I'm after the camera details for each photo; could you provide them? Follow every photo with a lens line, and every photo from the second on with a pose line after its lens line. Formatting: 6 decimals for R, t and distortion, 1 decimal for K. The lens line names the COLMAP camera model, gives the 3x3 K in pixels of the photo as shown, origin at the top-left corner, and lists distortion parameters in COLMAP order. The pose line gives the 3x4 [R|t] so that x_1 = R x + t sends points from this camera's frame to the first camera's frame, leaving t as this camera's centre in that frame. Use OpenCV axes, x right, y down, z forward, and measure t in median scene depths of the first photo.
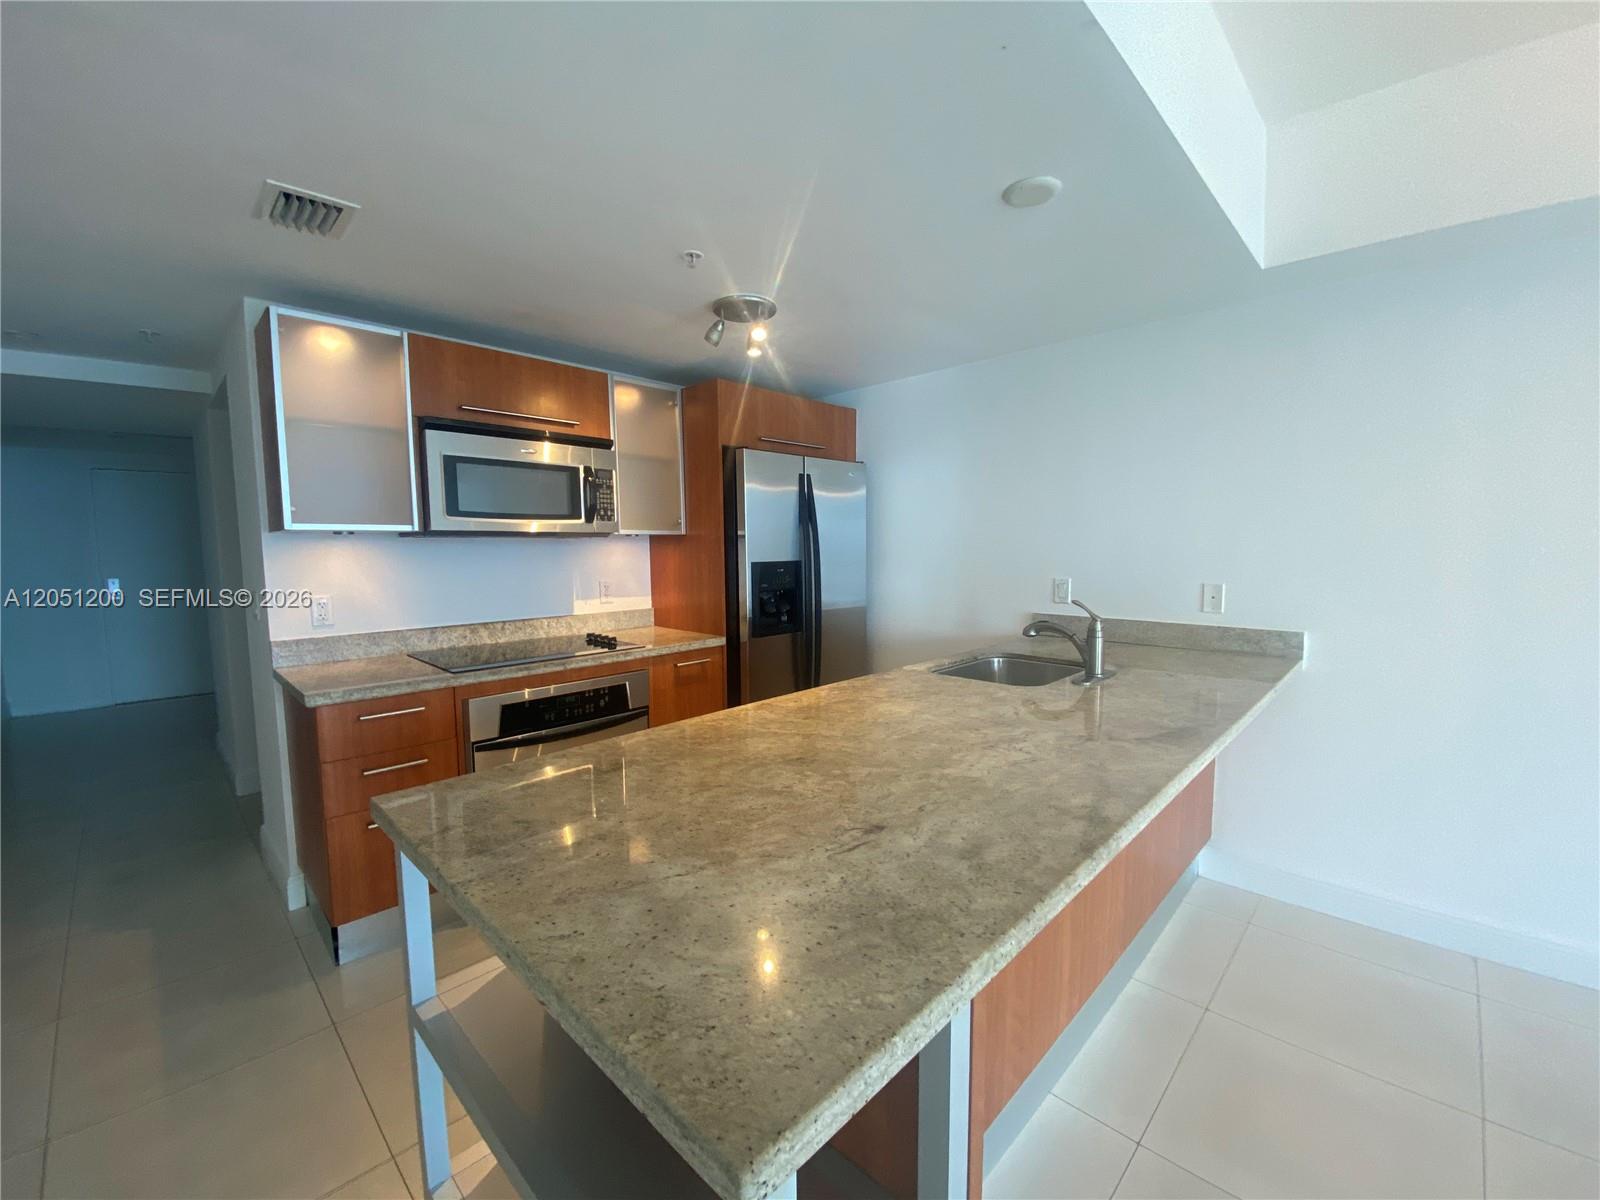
lens RADIAL K [[664.9, 0, 800.8], [0, 664.9, 602.0], [0, 0, 1]] dist [-0.003481, -0.000744]
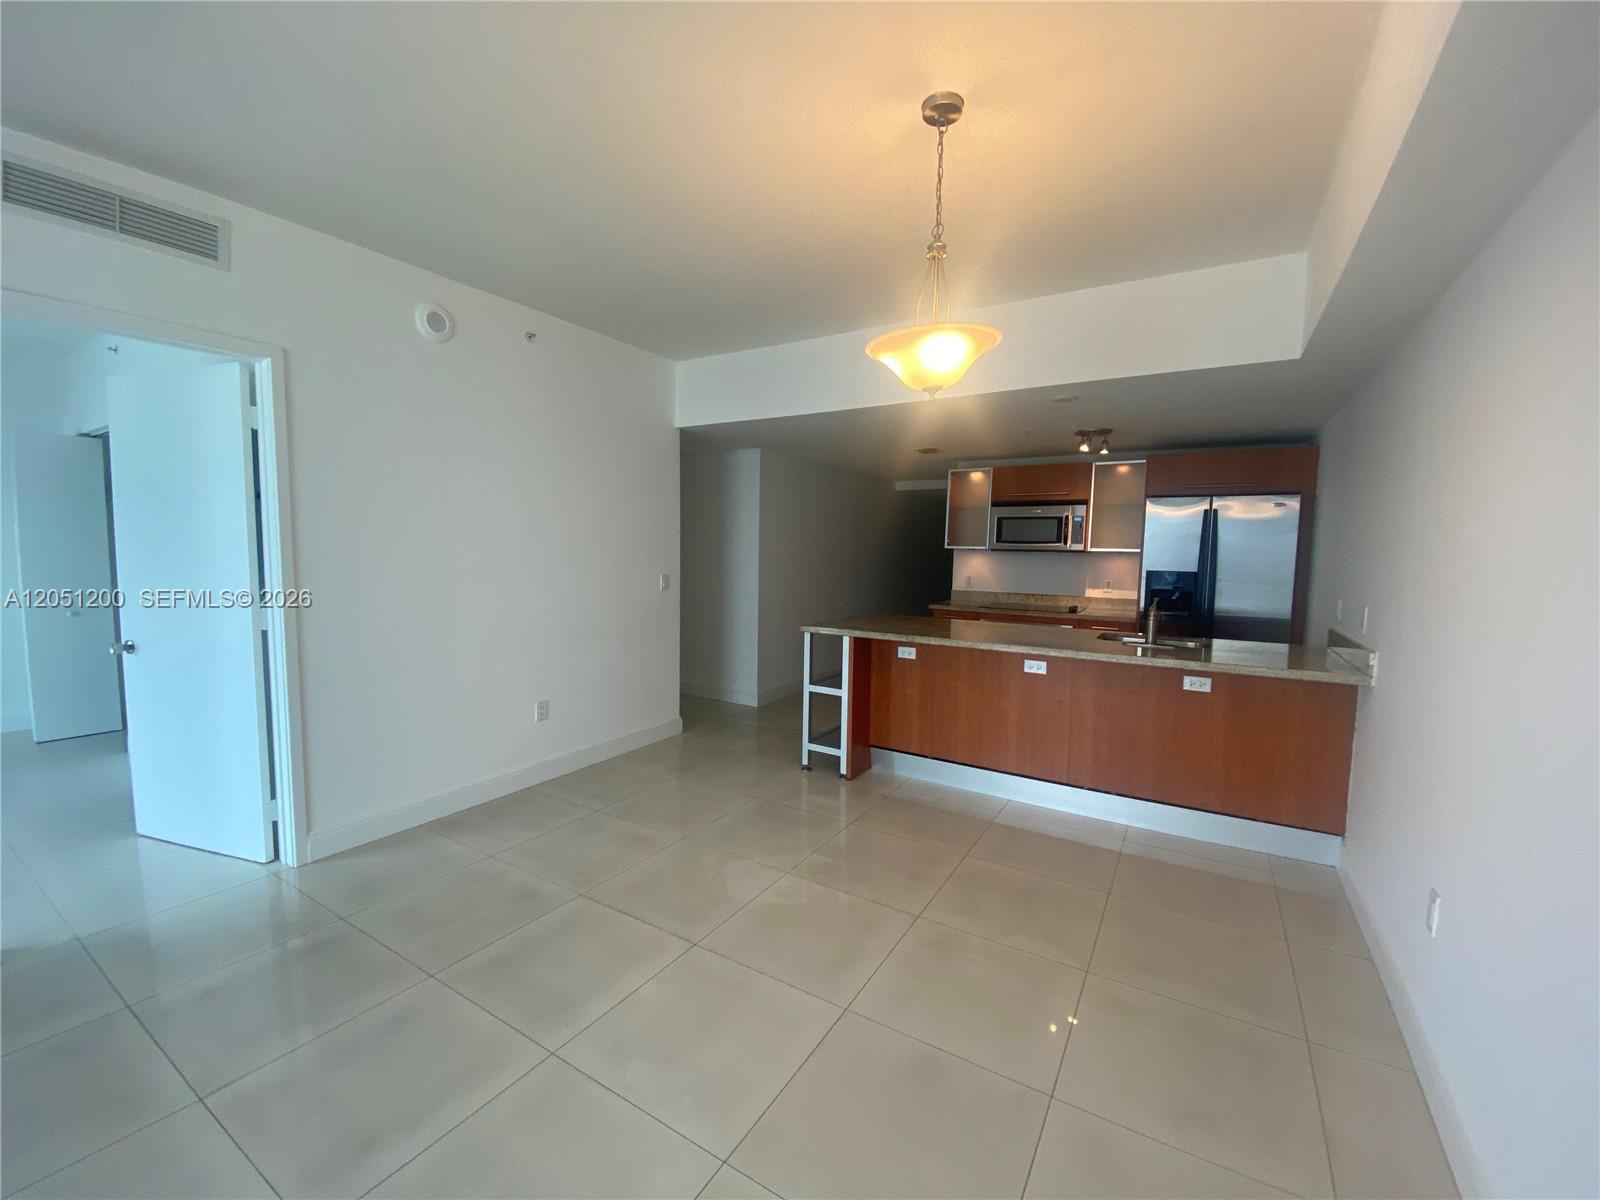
lens RADIAL K [[664.9, 0, 798.4], [0, 664.9, 603.1], [0, 0, 1]] dist [-0.003481, -0.000744]
pose [[0.204253, 0.080426, -0.975609, 1.393547], [-0.115112, 0.991678, 0.057650, 0.024582], [0.972127, 0.100529, 0.211811, -0.135344]]
